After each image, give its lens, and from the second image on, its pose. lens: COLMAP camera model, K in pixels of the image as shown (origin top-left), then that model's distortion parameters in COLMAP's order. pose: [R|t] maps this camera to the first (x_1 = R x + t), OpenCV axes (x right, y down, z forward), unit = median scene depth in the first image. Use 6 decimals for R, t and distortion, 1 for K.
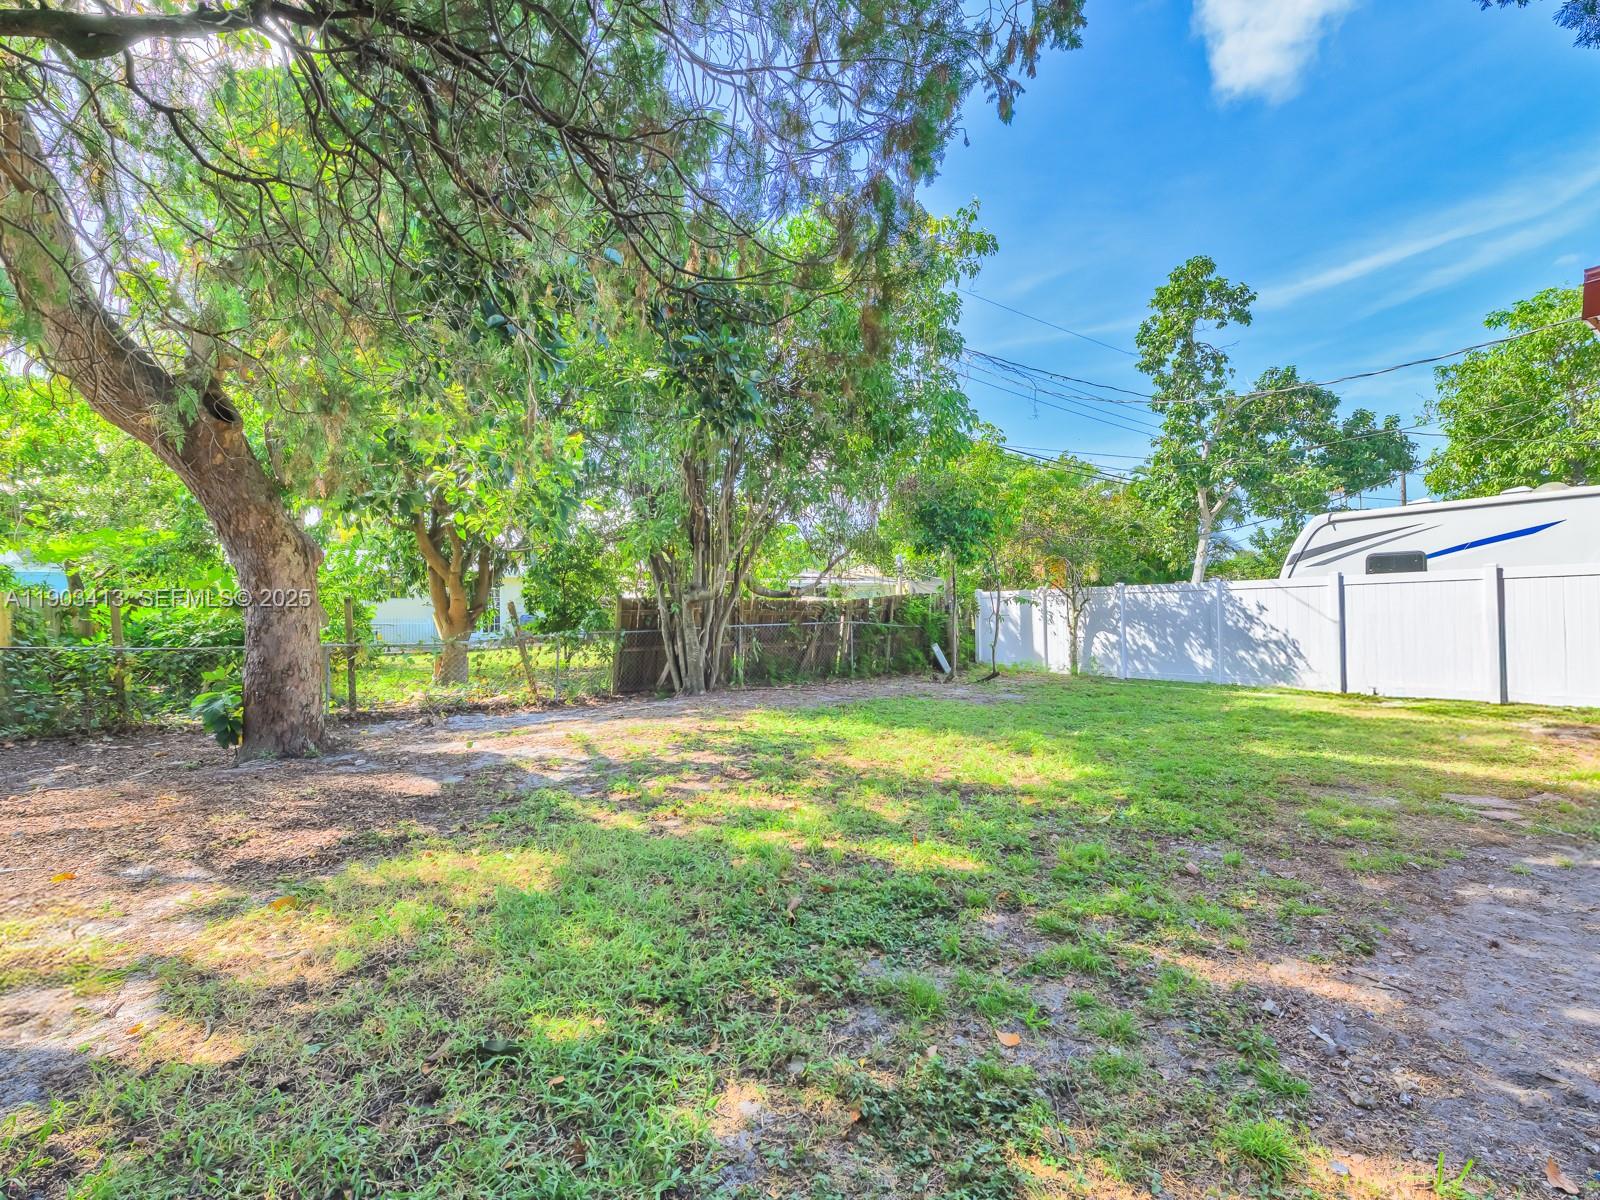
lens RADIAL K [[883.4, 0, 787.5], [0, 883.4, 604.4], [0, 0, 1]] dist [-0.002049, -0.000040]
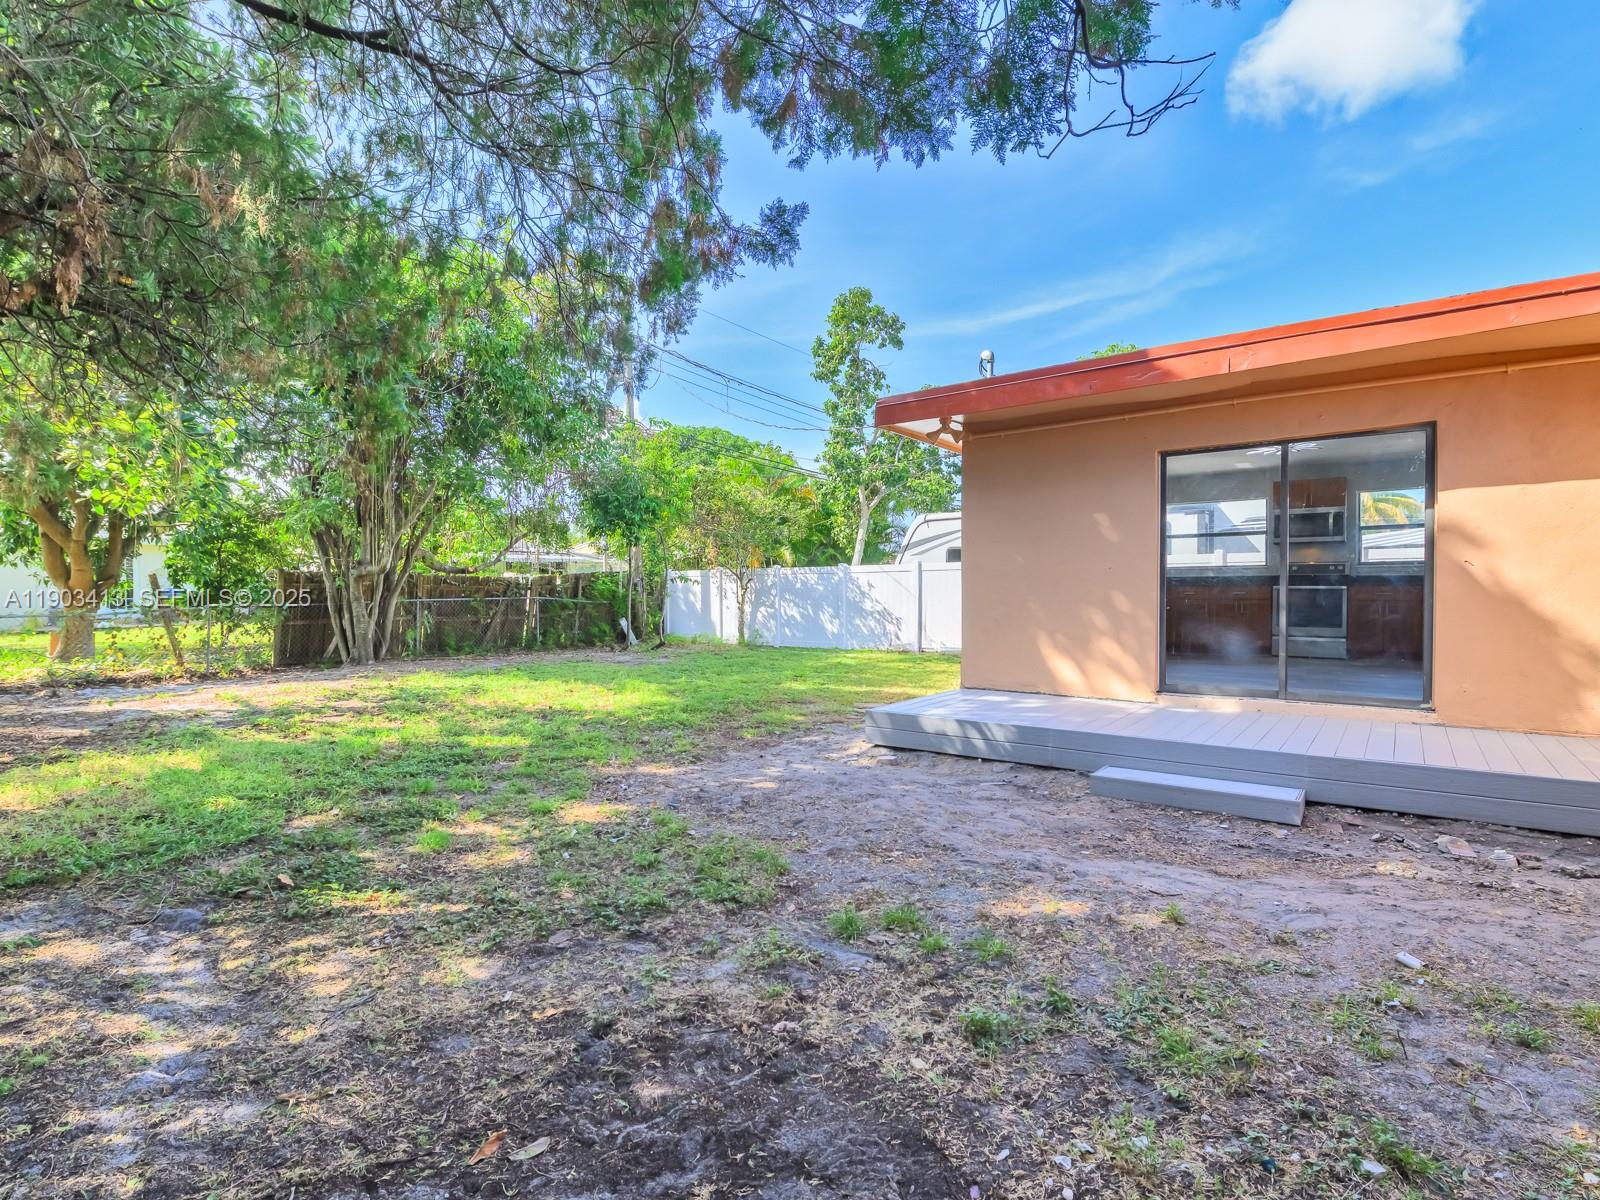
lens RADIAL K [[899.9, 0, 848.5], [0, 899.9, 599.1], [0, 0, 1]] dist [-0.004073, -0.001286]
pose [[0.935968, 0.005118, 0.352047, 0.043492], [-0.011678, 0.999795, 0.016512, -0.000136], [-0.351890, -0.019566, 0.935837, -0.149442]]
